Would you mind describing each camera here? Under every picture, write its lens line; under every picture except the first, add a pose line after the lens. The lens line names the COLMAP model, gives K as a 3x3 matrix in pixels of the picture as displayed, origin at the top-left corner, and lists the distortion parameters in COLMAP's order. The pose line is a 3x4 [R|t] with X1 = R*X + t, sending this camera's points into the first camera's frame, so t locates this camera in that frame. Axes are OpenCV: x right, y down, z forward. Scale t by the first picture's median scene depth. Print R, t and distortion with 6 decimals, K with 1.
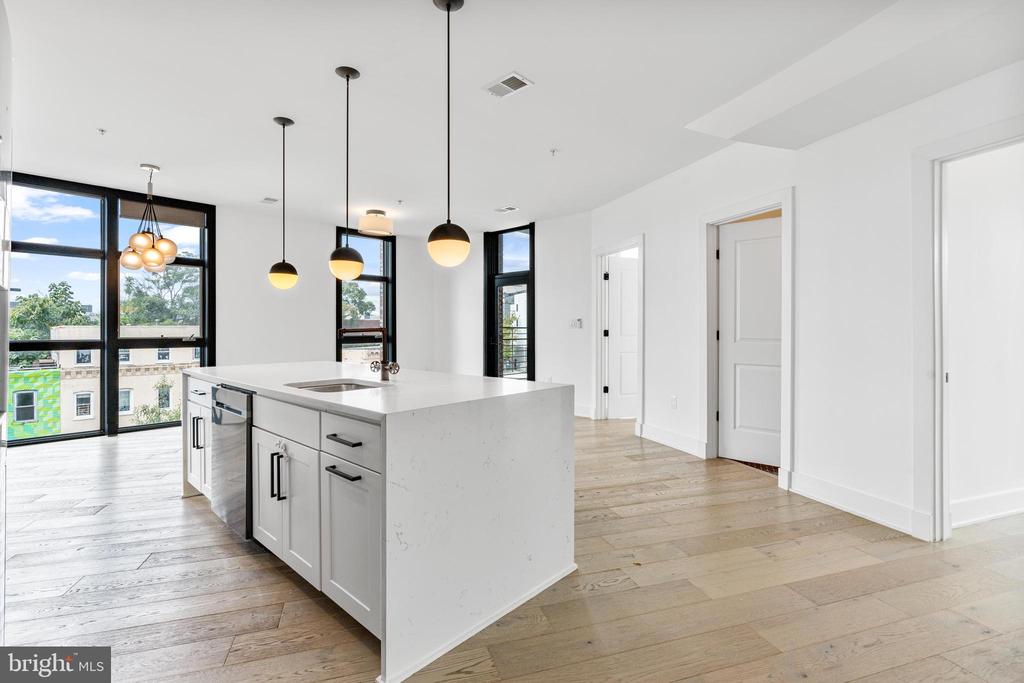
lens RADIAL K [[462.5, 0, 506.0], [0, 462.5, 327.0], [0, 0, 1]] dist [-0.000047, 0.000511]
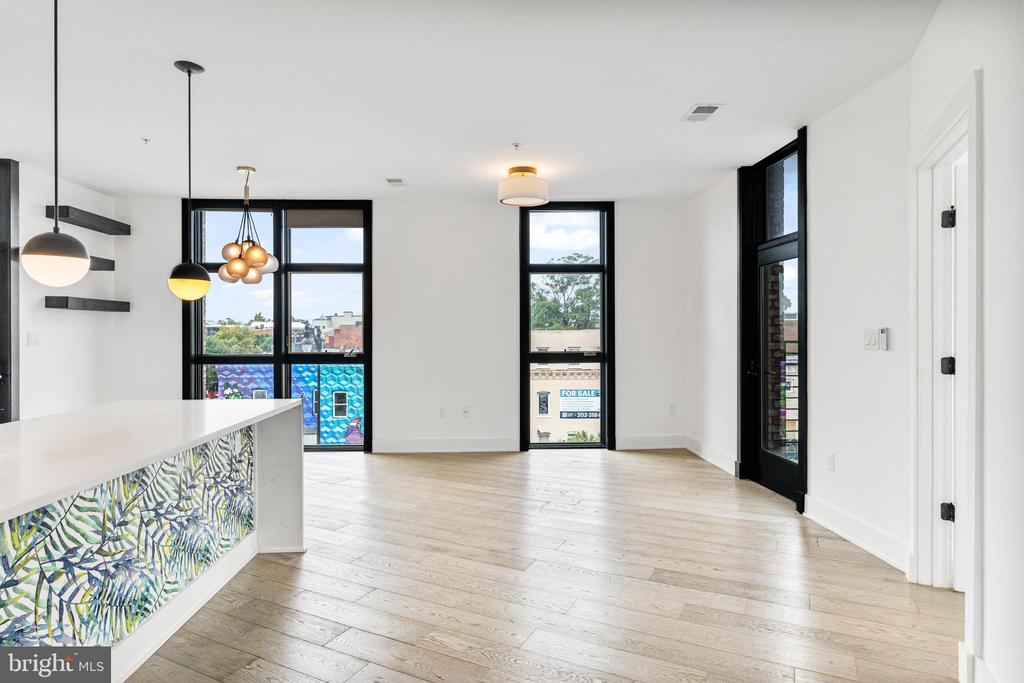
lens RADIAL K [[568.9, 0, 512.8], [0, 568.9, 331.6], [0, 0, 1]] dist [-0.000893, 0.000196]
pose [[0.719080, -0.002590, -0.694922, 0.286023], [0.006038, 0.999979, 0.002521, -0.018292], [0.694901, -0.006009, 0.719080, 0.409645]]
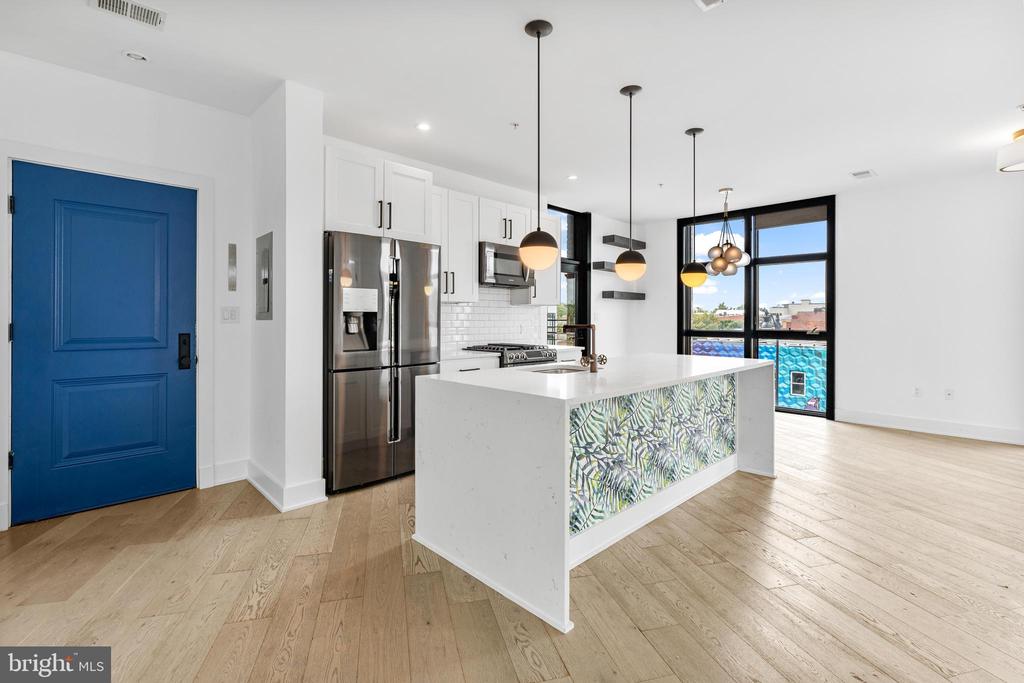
lens RADIAL K [[468.0, 0, 511.2], [0, 468.0, 318.3], [0, 0, 1]] dist [-0.000069, 0.000198]
pose [[-0.040252, -0.000753, -0.999189, 0.360251], [0.001070, 0.999999, -0.000796, -0.005417], [0.999189, -0.001101, -0.040252, 0.355745]]
